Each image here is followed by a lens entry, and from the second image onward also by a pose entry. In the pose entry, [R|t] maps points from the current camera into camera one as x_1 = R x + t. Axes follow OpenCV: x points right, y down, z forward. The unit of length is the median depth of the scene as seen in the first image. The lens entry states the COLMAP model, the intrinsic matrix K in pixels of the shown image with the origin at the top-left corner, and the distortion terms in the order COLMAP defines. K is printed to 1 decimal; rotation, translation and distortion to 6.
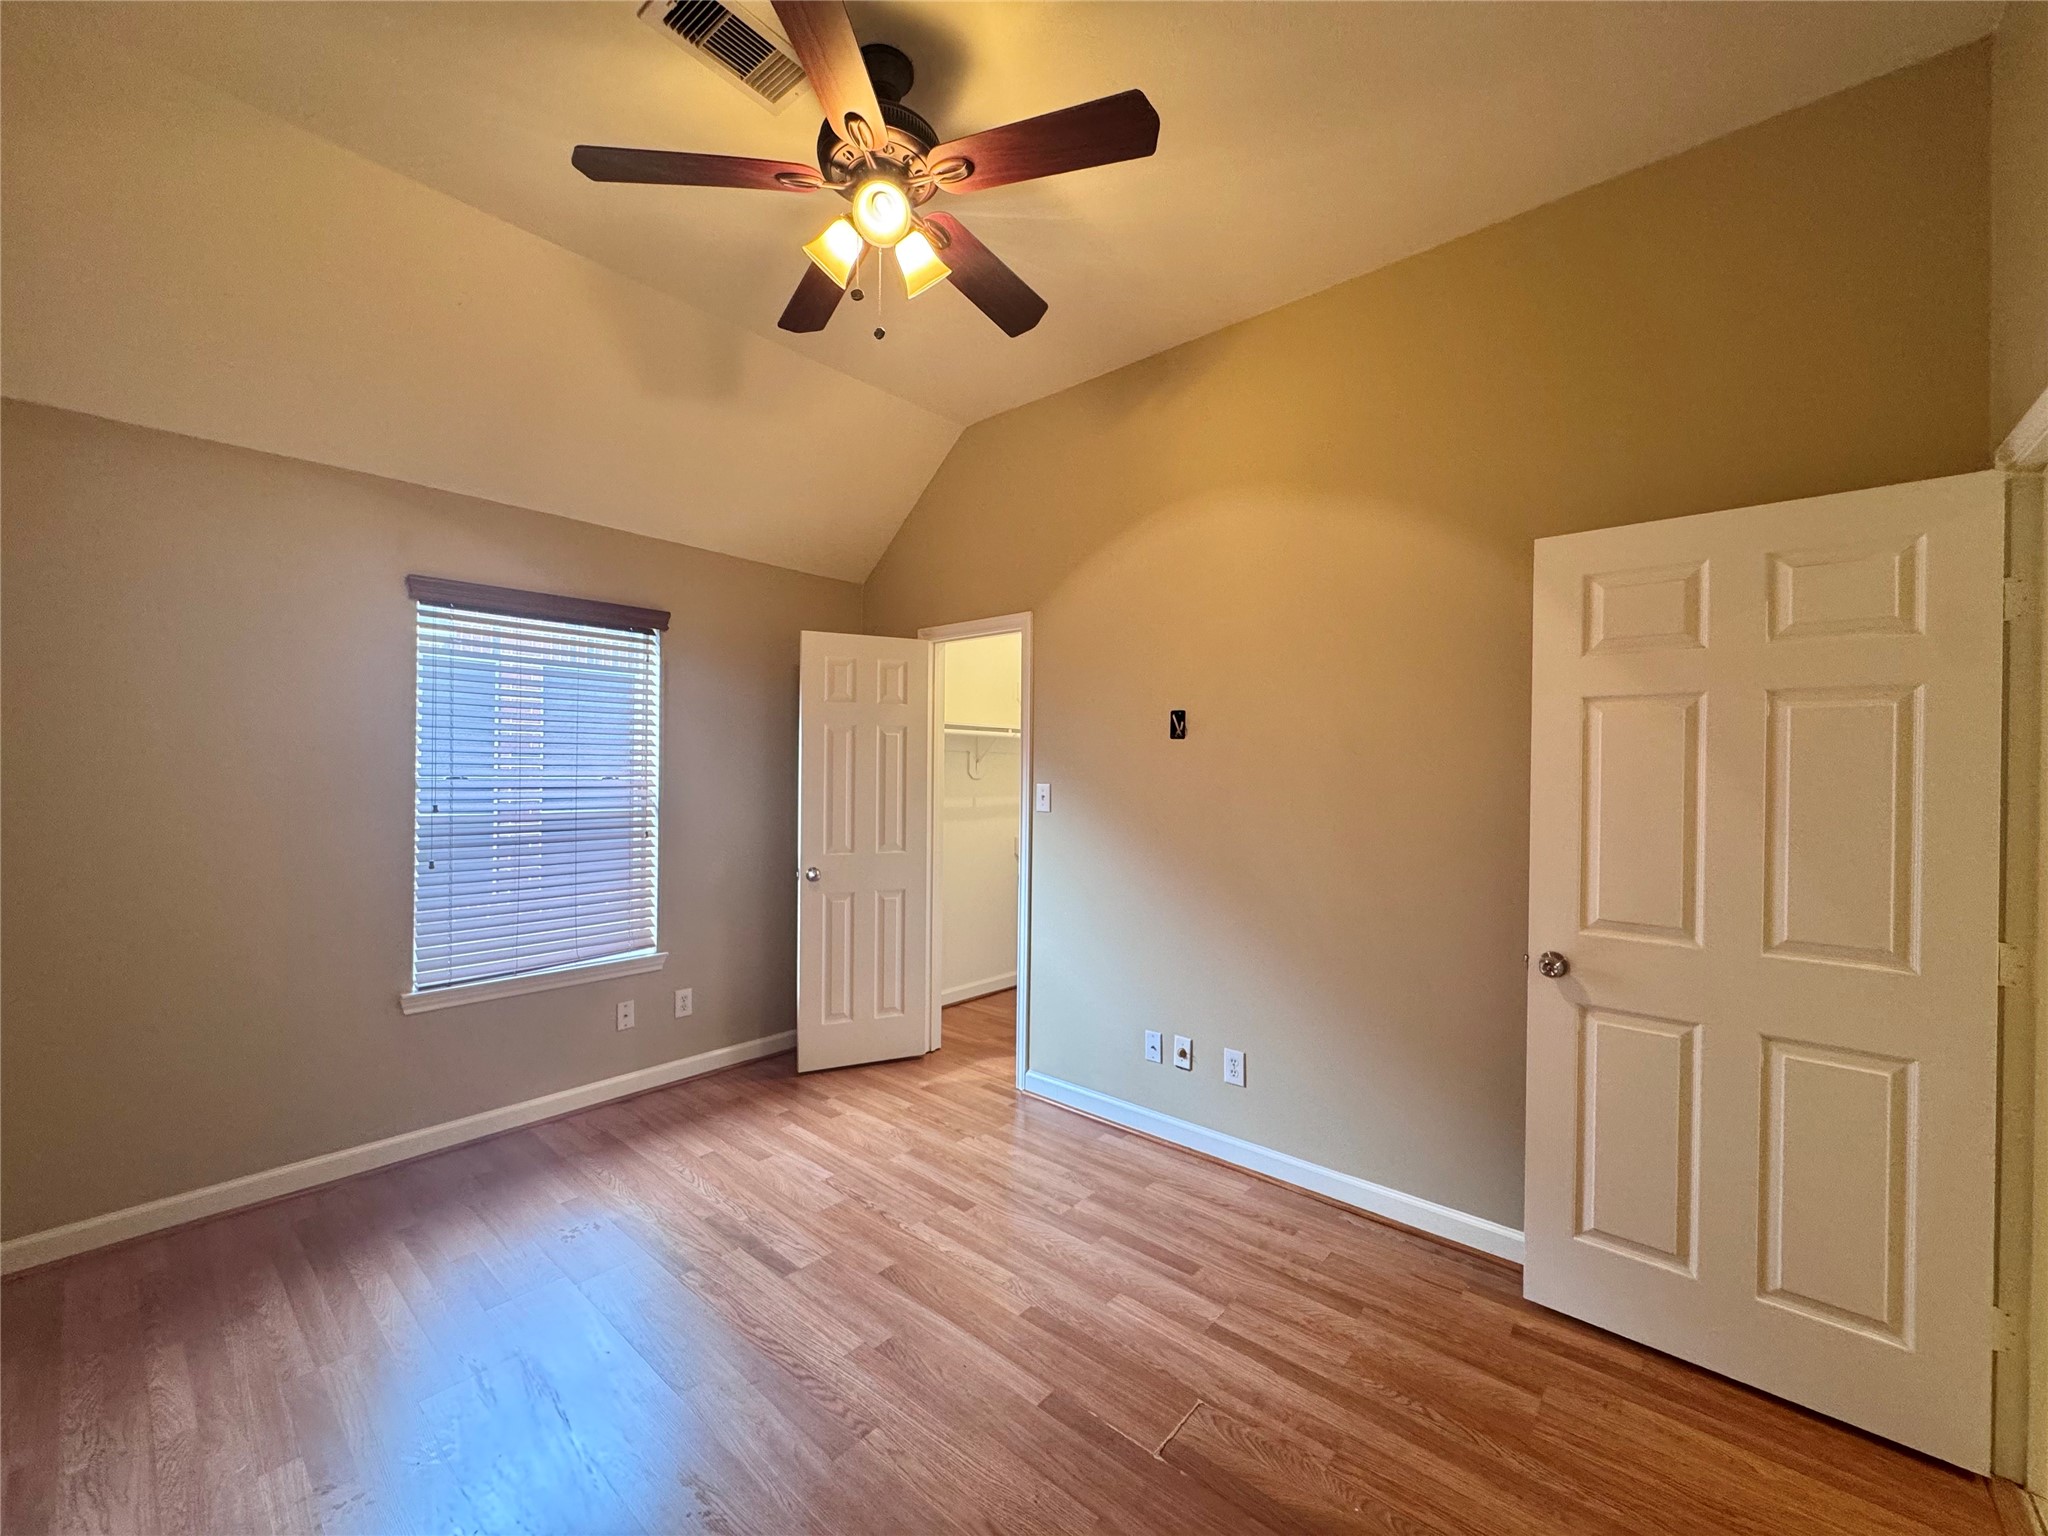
lens RADIAL K [[823.0, 0, 1023.2], [0, 823.0, 775.4], [0, 0, 1]] dist [-0.000371, 0.000052]
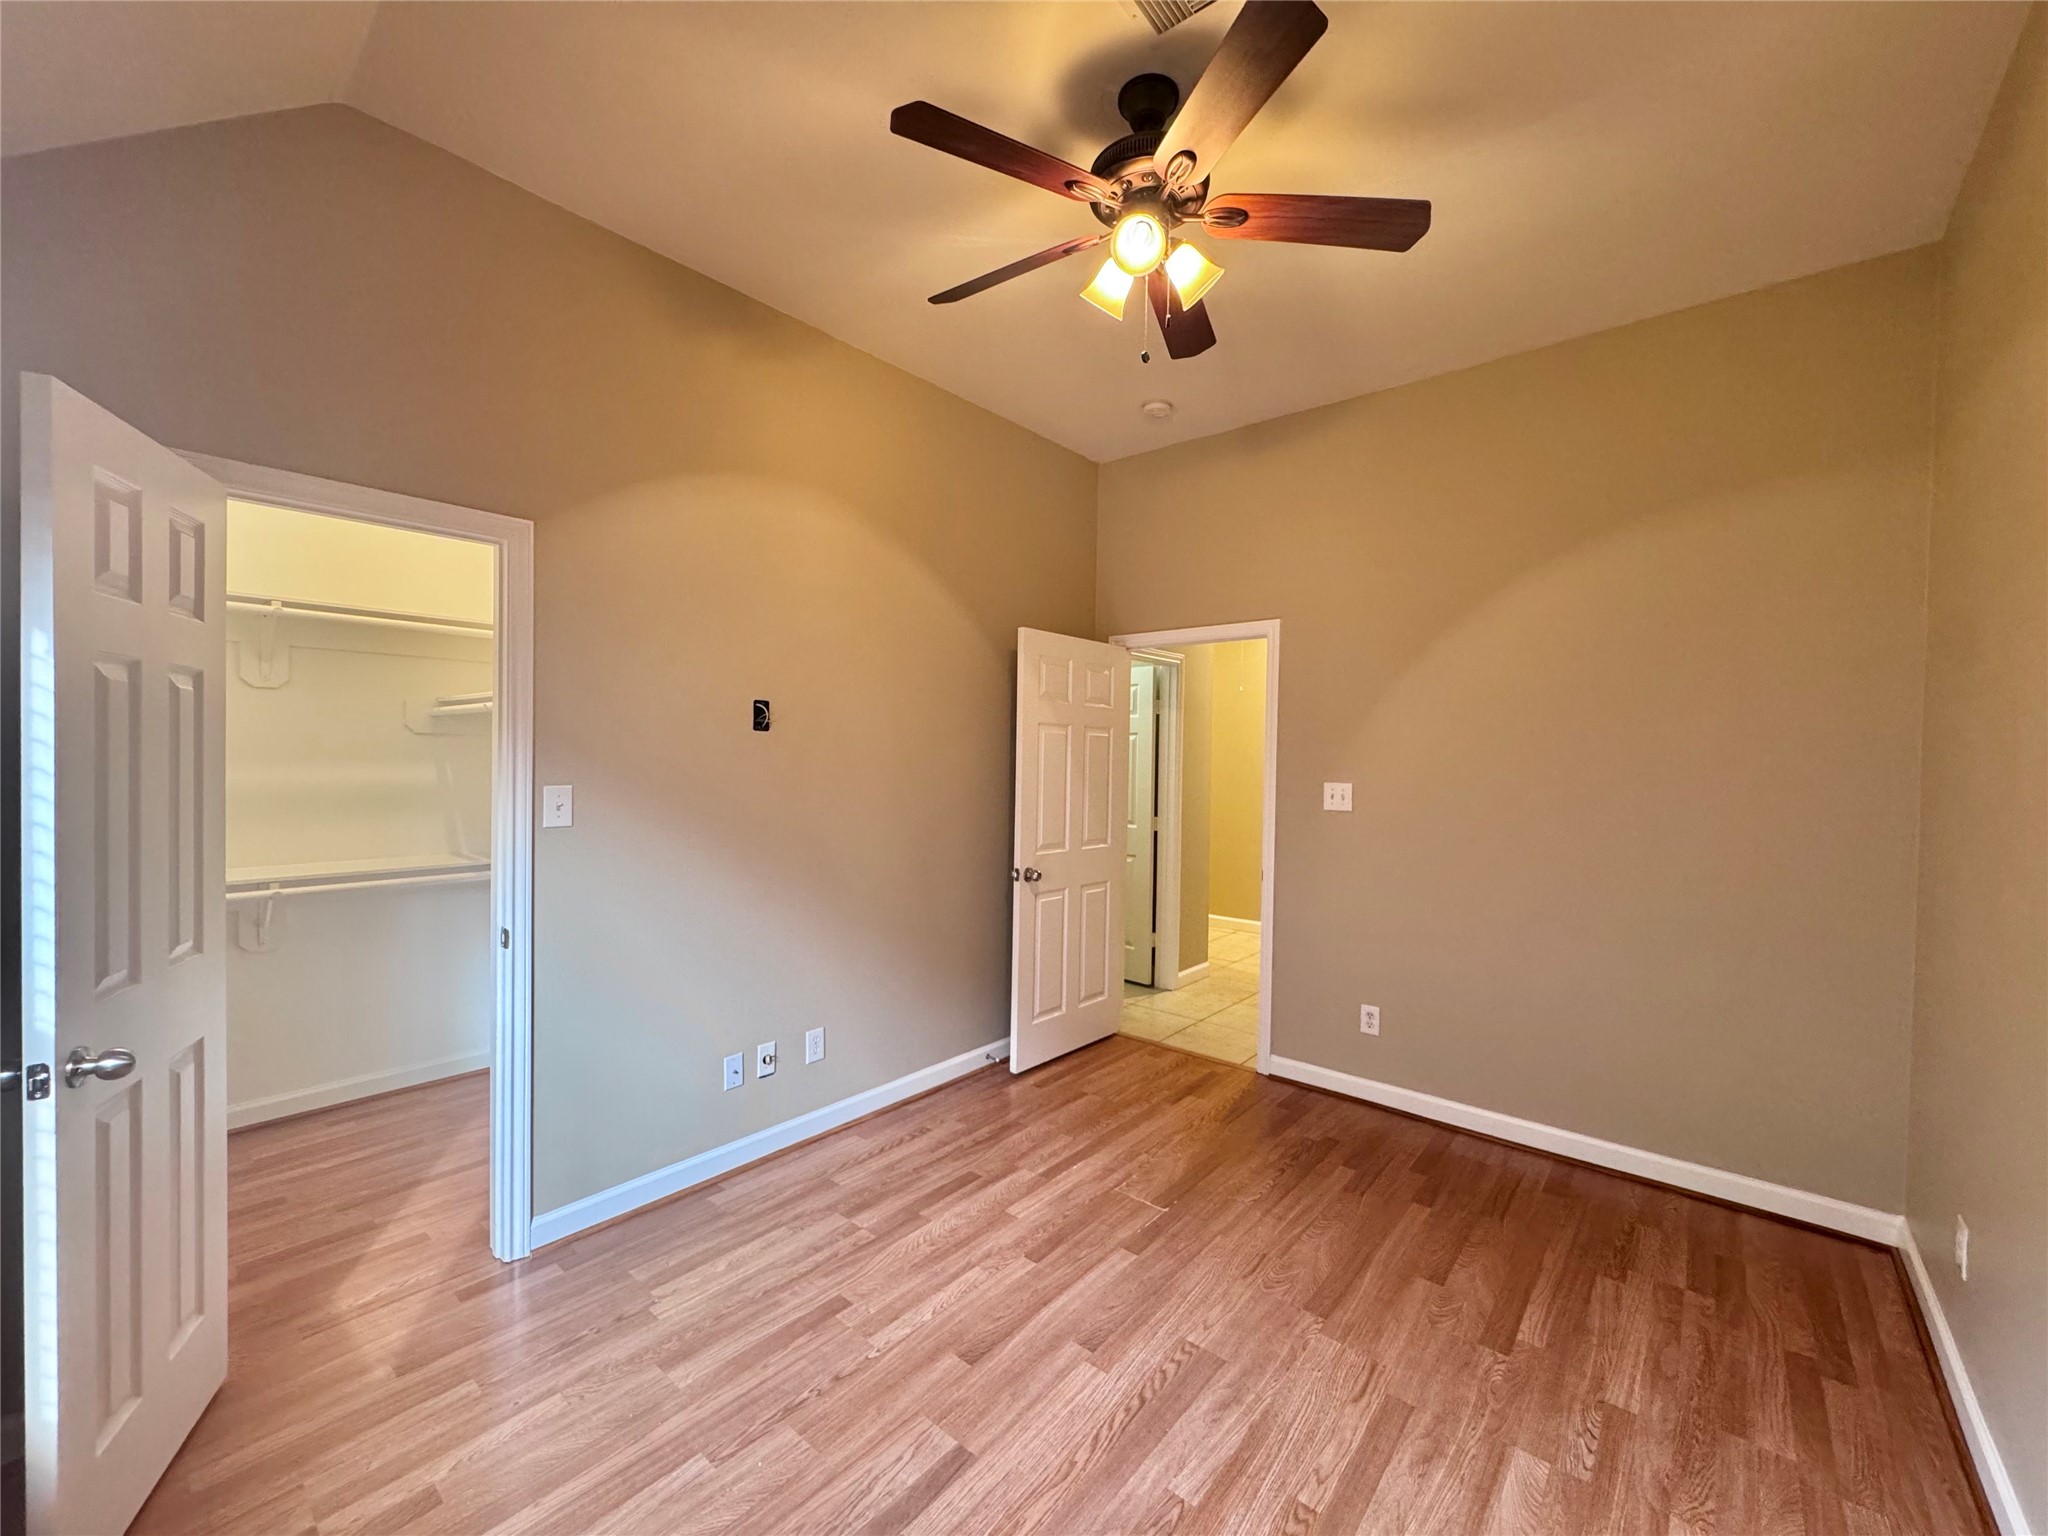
lens RADIAL K [[823.0, 0, 1023.2], [0, 823.0, 775.4], [0, 0, 1]] dist [-0.000371, 0.000052]
pose [[-0.020986, -0.034974, 0.999168, -0.984603], [-0.008814, 0.999356, 0.034795, -0.038235], [-0.999741, -0.008077, -0.021281, 0.942673]]
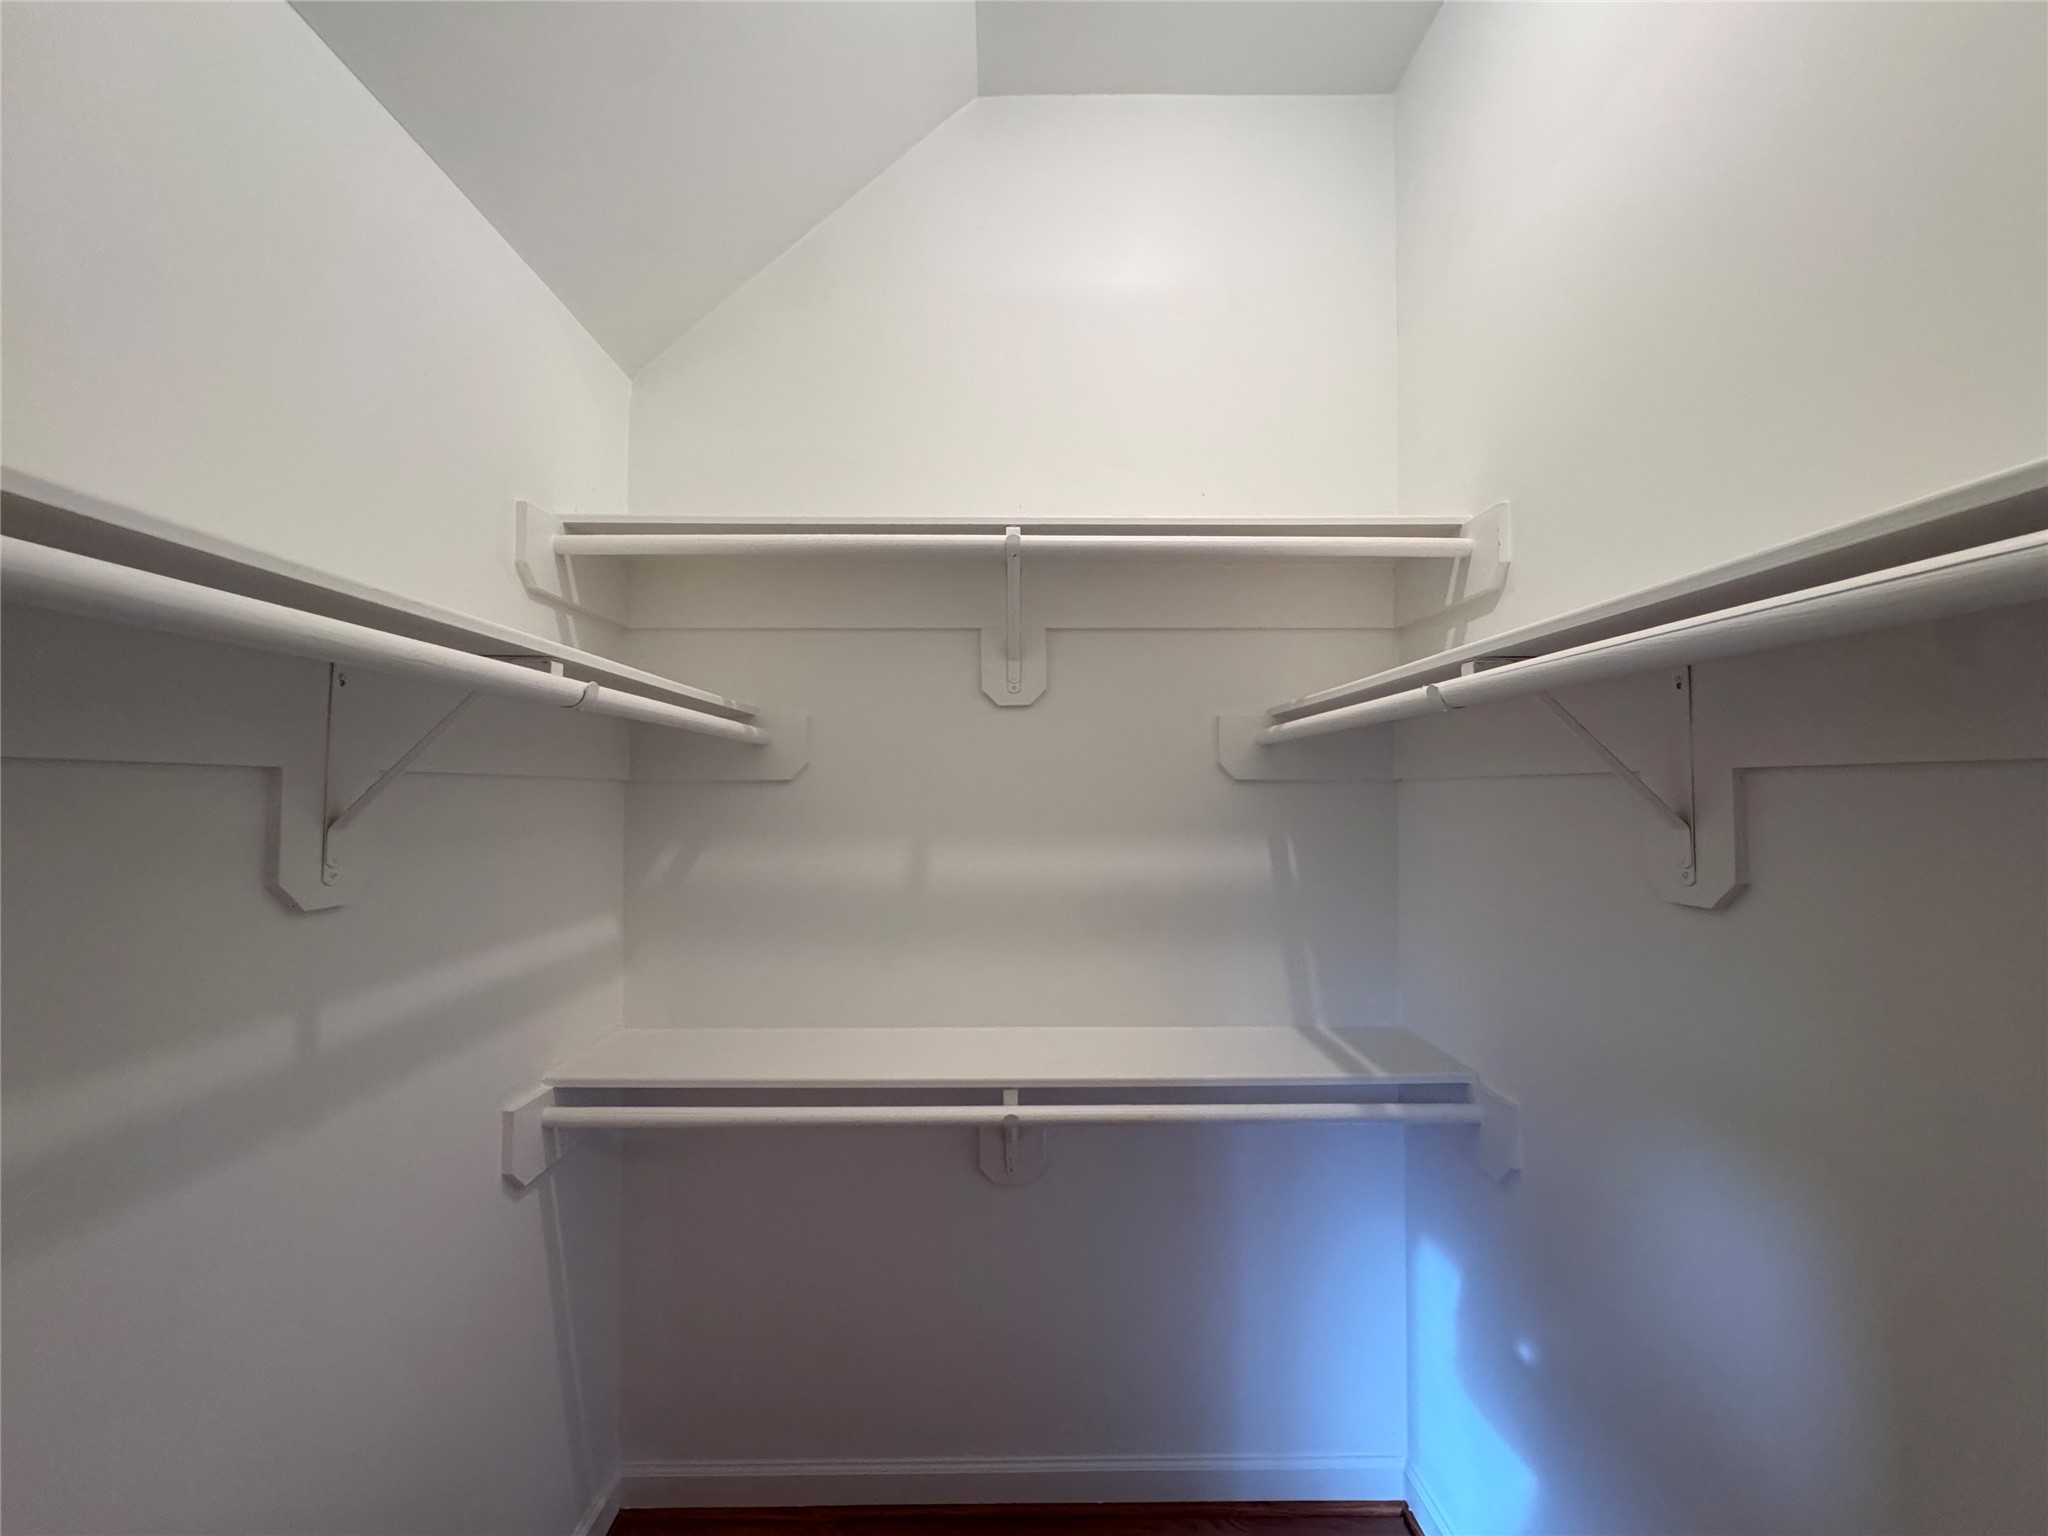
lens RADIAL K [[823.0, 0, 1023.2], [0, 823.0, 775.4], [0, 0, 1]] dist [-0.000371, 0.000052]
pose [[0.741883, -0.000051, 0.670529, -0.471123], [0.016776, 0.999688, -0.018485, -0.043501], [-0.670319, 0.024963, 0.741653, 1.324290]]
